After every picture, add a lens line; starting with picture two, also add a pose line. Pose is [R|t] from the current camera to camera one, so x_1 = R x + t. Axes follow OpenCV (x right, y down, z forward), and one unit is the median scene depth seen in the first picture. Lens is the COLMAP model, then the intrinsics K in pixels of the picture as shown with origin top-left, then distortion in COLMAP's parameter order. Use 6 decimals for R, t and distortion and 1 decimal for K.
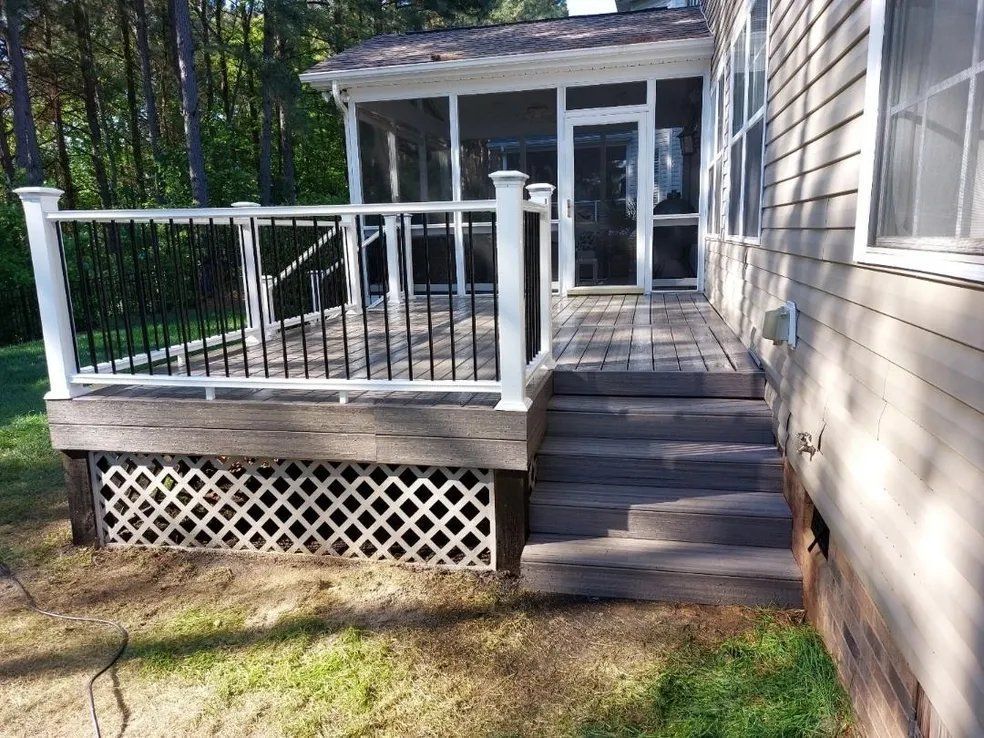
lens RADIAL K [[648.3, 0, 492.0], [0, 648.3, 369.0], [0, 0, 1]] dist [0.066389, -0.066078]
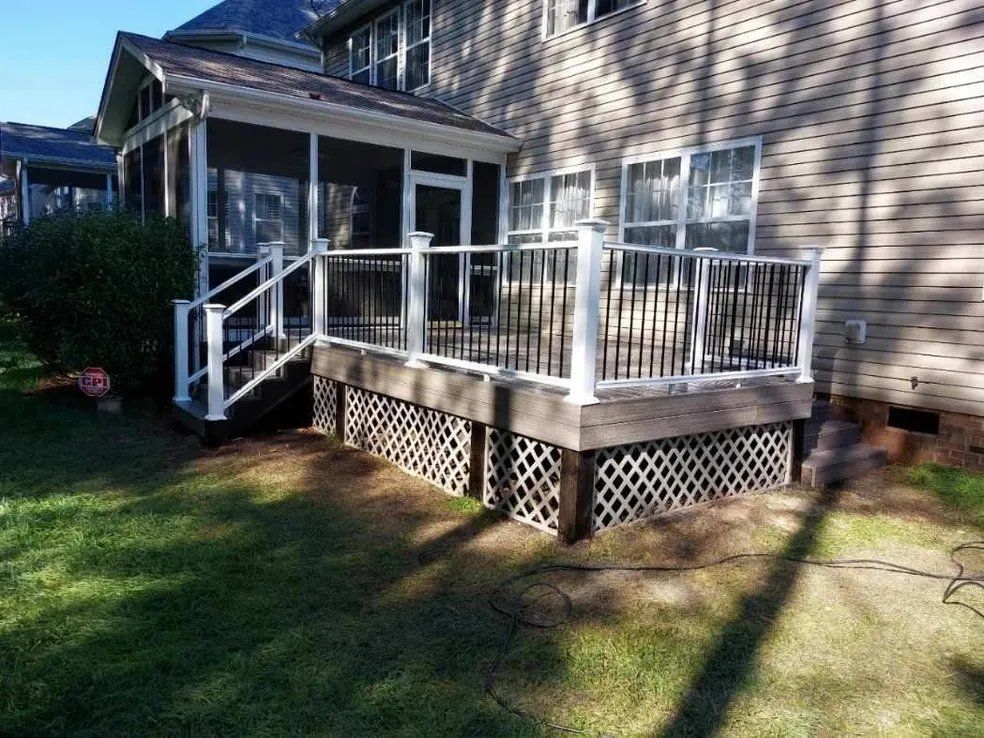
lens RADIAL K [[648.3, 0, 492.0], [0, 648.3, 369.0], [0, 0, 1]] dist [0.066389, -0.066078]
pose [[0.690477, -0.042653, 0.722095, -1.602630], [0.092788, 0.995236, -0.029939, 0.002055], [-0.717378, 0.087674, 0.691145, 0.347208]]
